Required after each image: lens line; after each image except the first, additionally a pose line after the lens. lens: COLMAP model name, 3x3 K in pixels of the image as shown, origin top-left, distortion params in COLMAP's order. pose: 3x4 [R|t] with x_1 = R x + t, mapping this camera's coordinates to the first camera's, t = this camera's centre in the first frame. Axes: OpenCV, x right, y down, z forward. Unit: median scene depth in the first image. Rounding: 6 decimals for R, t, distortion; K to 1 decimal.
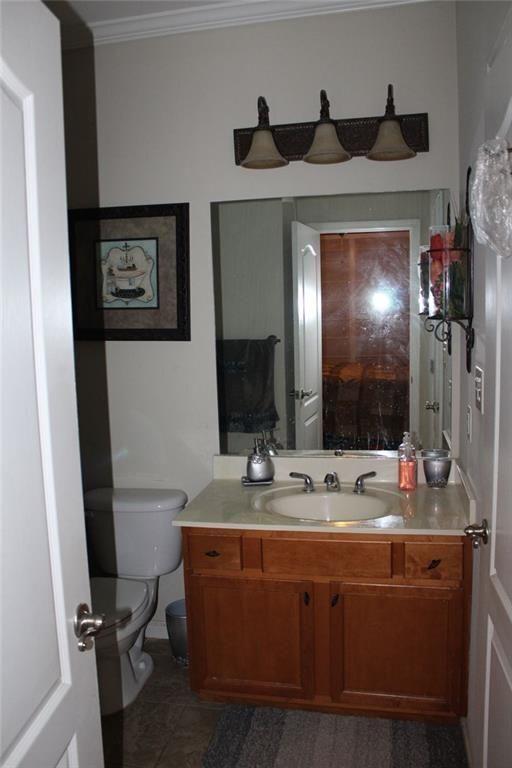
lens RADIAL K [[646.3, 0, 257.4], [0, 646.3, 386.5], [0, 0, 1]] dist [-0.078754, 0.042901]
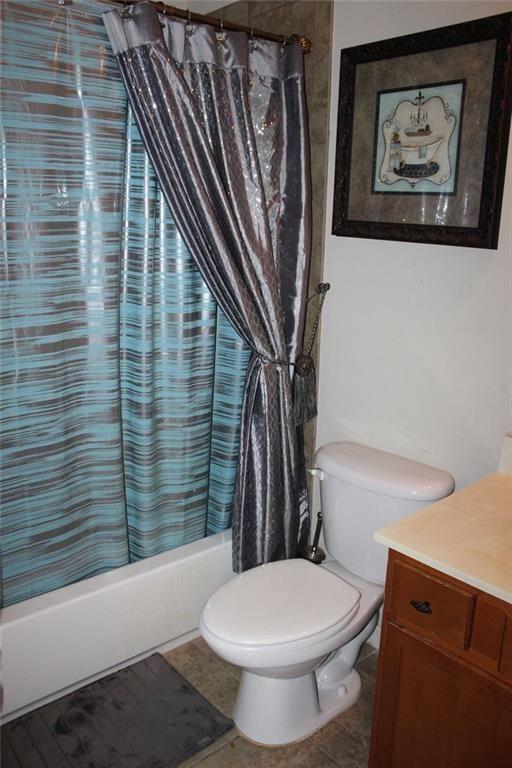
lens RADIAL K [[646.3, 0, 253.5], [0, 646.3, 376.3], [0, 0, 1]] dist [-0.078754, 0.042901]
pose [[0.795422, 0.181241, -0.578322, 0.089650], [-0.096673, 0.979963, 0.174149, -0.034202], [0.598297, -0.082614, 0.797004, 0.353241]]
